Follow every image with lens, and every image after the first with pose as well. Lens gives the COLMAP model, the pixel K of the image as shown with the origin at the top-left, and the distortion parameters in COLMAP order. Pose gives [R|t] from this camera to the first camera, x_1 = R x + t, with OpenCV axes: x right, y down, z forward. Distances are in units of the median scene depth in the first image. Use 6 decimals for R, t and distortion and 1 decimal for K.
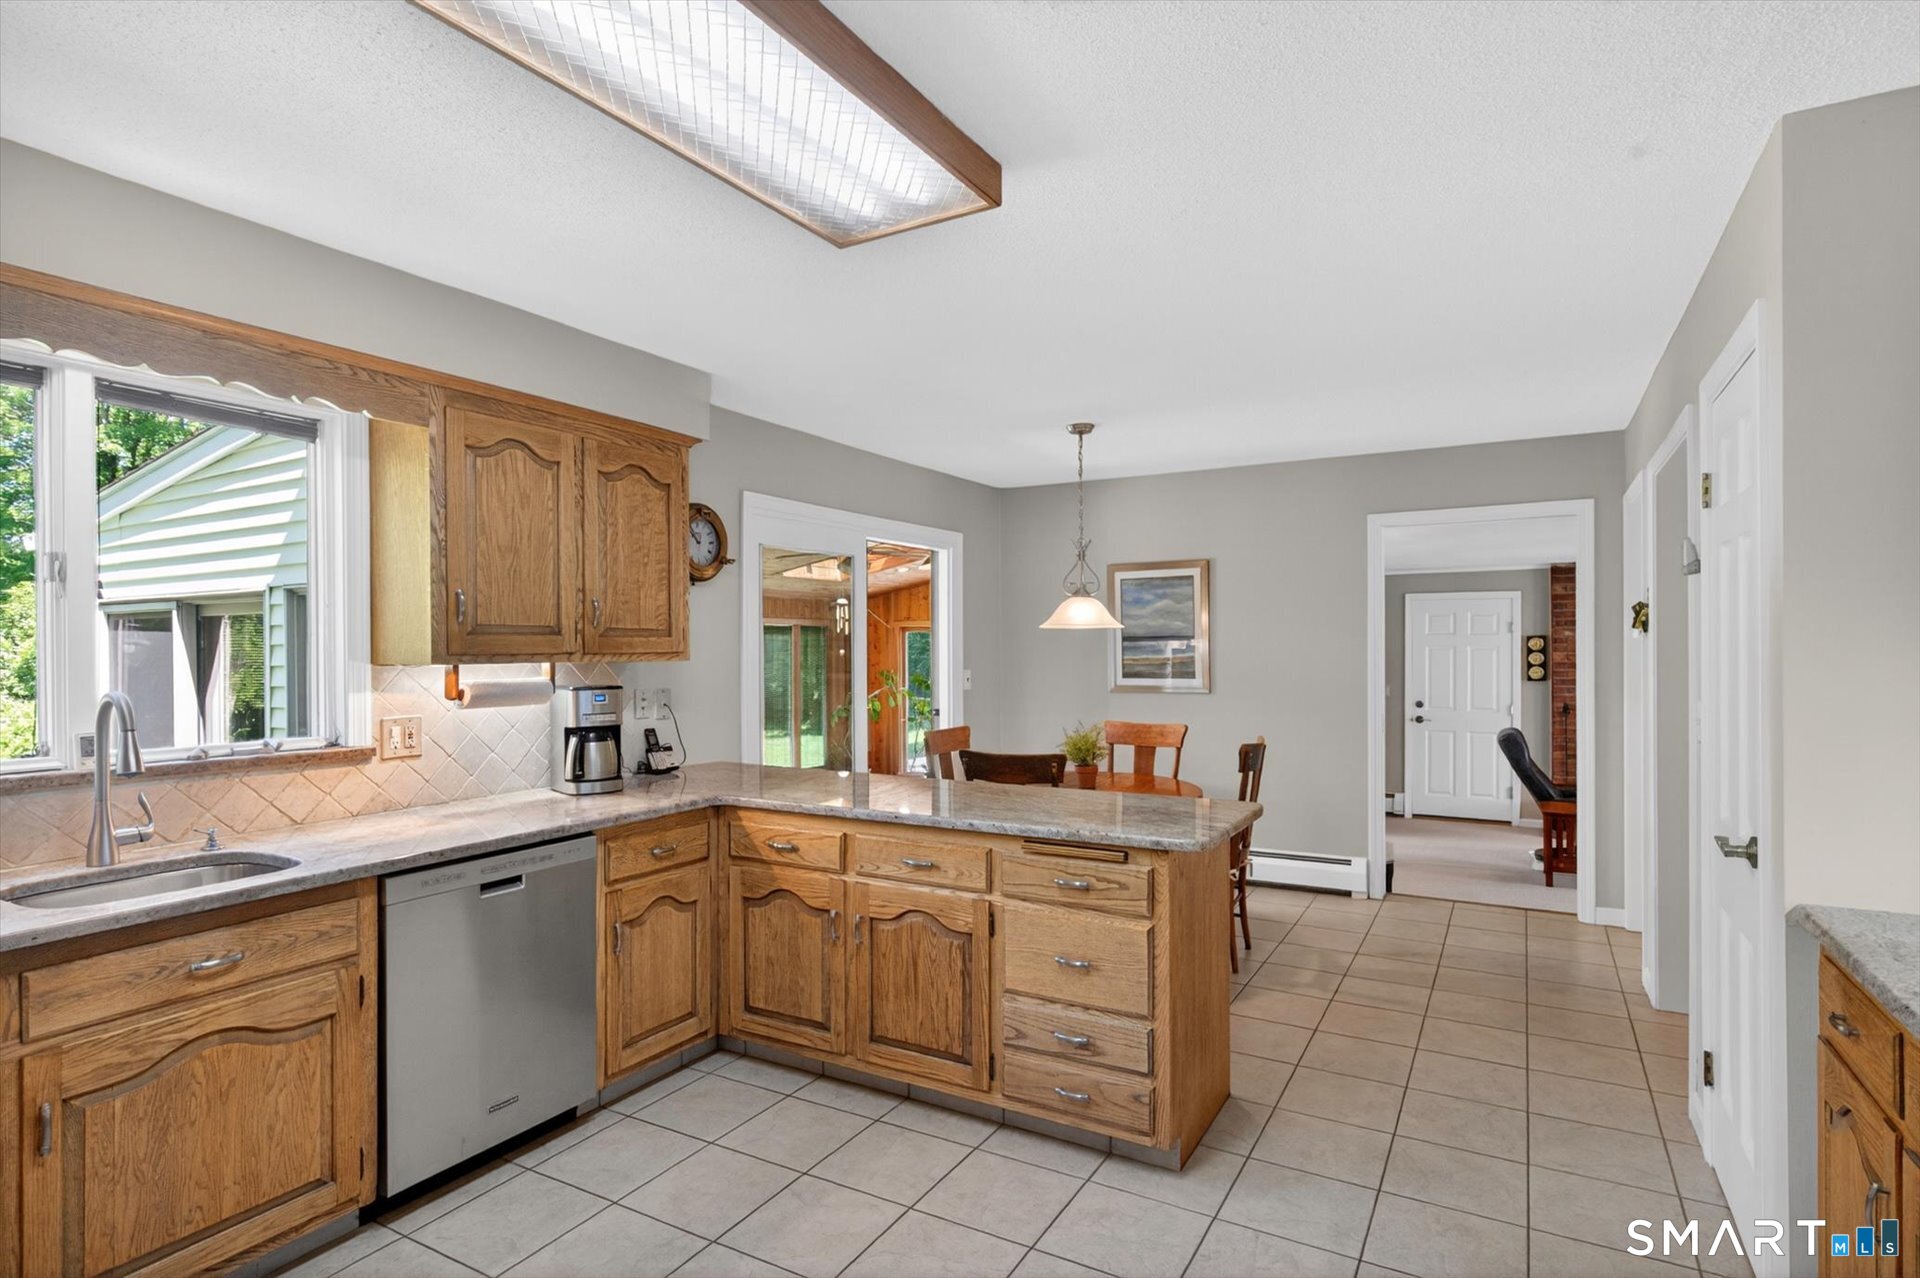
lens RADIAL K [[970.0, 0, 966.9], [0, 970.0, 649.6], [0, 0, 1]] dist [0.006073, -0.002985]
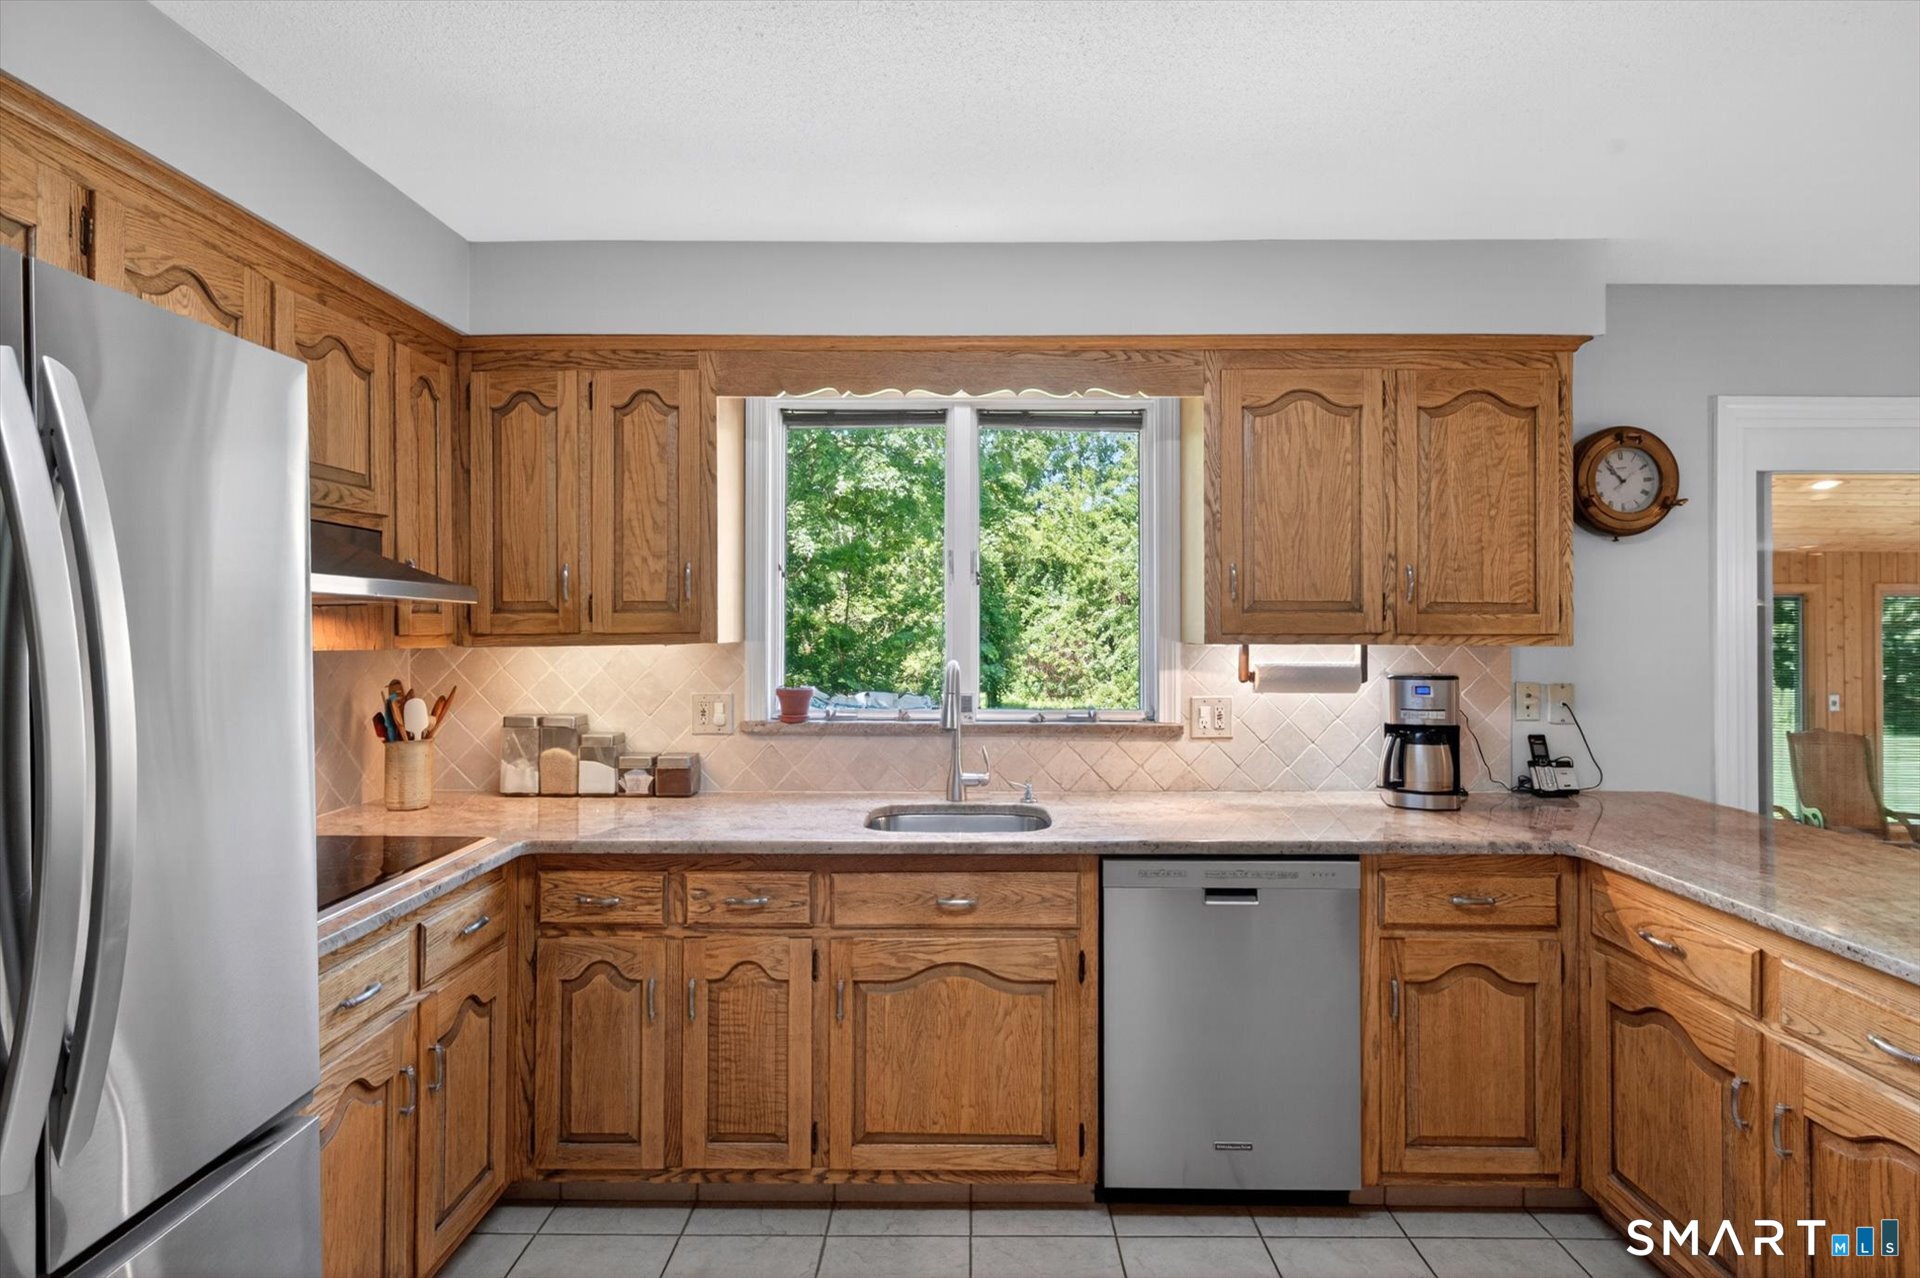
lens RADIAL K [[970.0, 0, 968.1], [0, 970.0, 612.3], [0, 0, 1]] dist [0.006073, -0.002985]
pose [[0.487343, -0.008121, -0.873173, 0.152240], [-0.006819, 0.999891, -0.013106, -0.001188], [0.873184, 0.012341, 0.487235, 0.307191]]
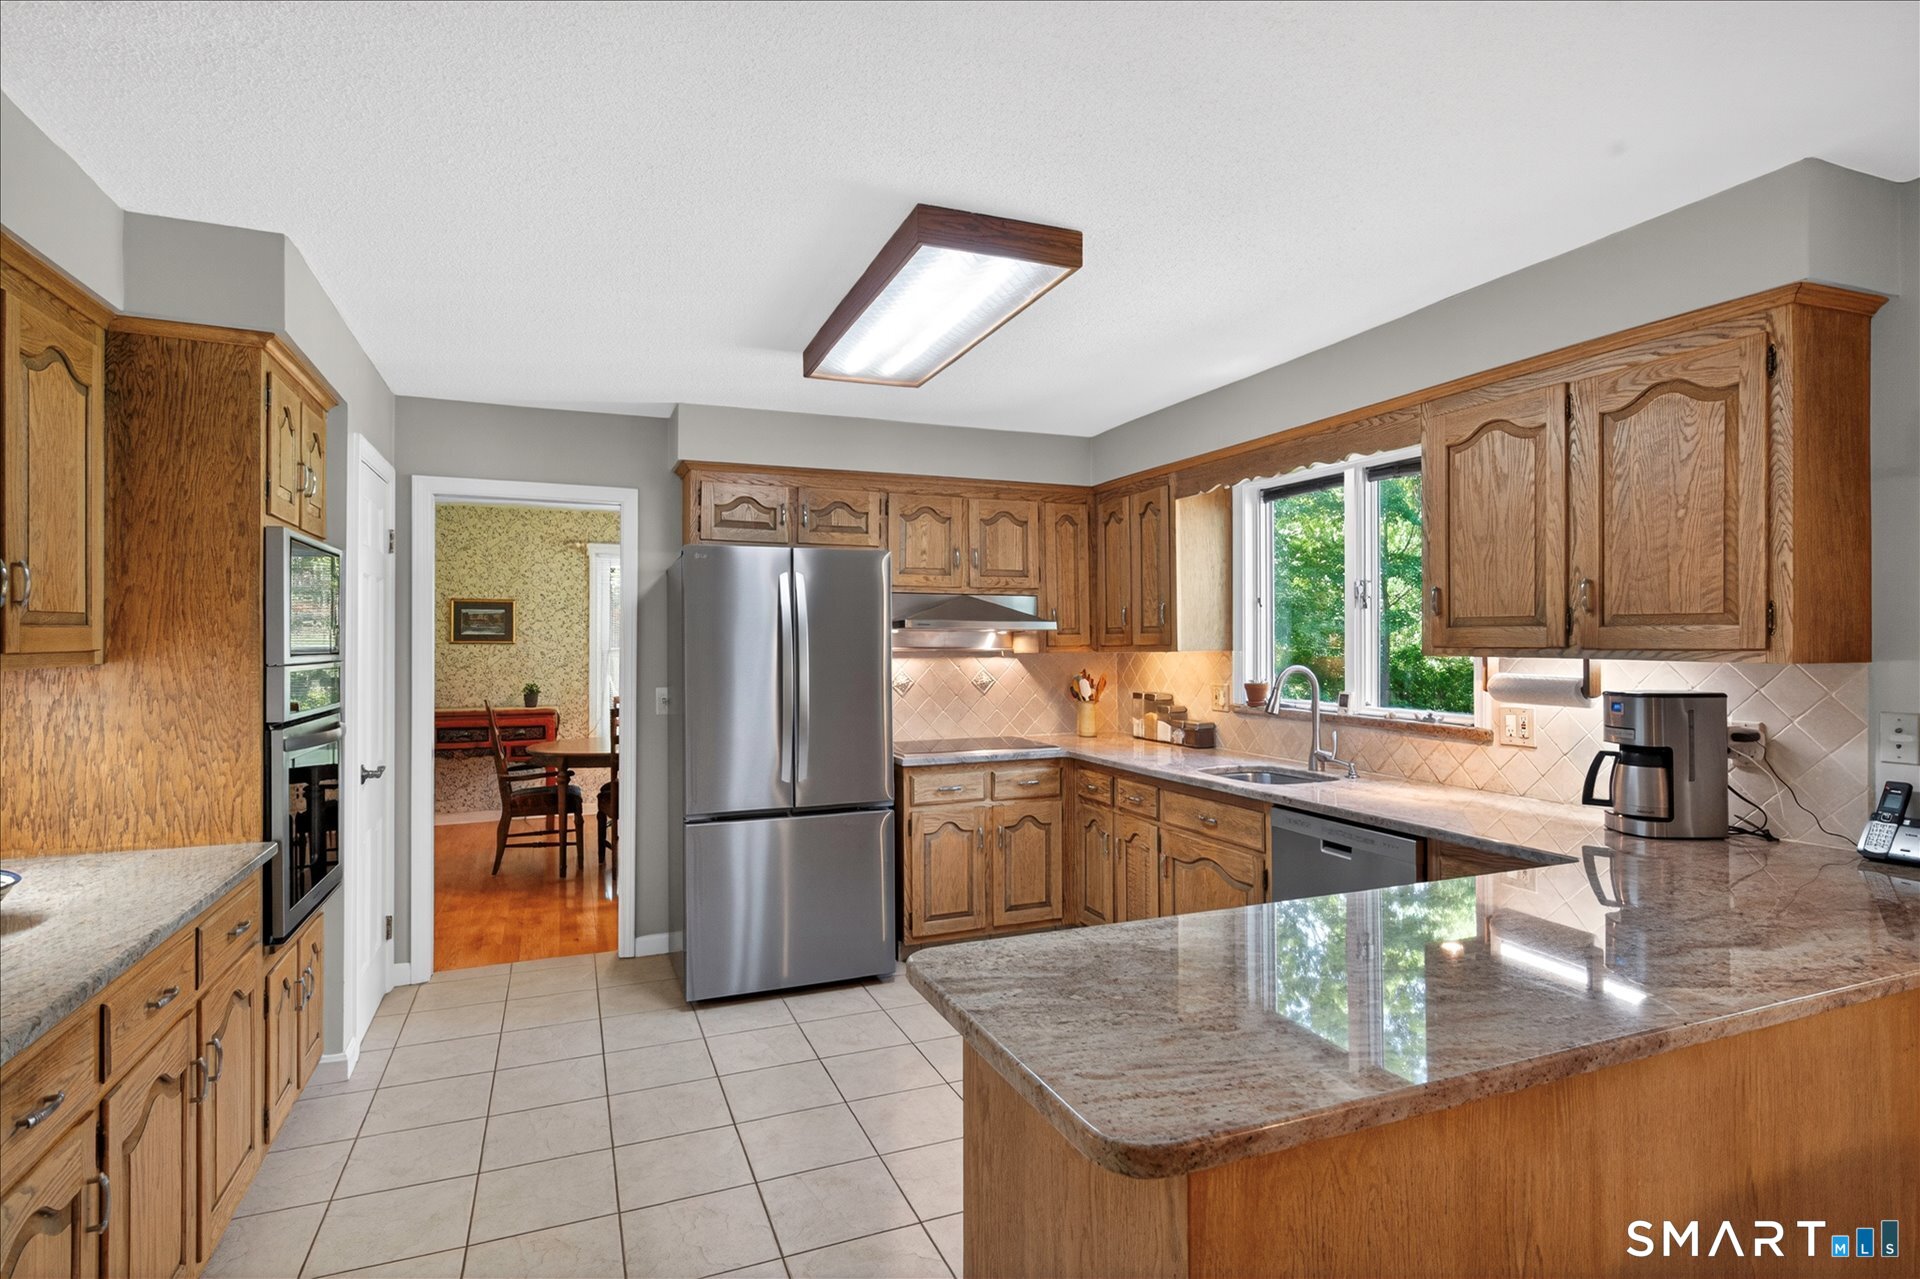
lens RADIAL K [[970.0, 0, 966.4], [0, 970.0, 628.2], [0, 0, 1]] dist [0.006073, -0.002985]
pose [[-0.612591, -0.004296, -0.790389, 0.593157], [0.002018, 0.999973, -0.006999, -0.008312], [0.790398, -0.005883, -0.612566, 1.163945]]
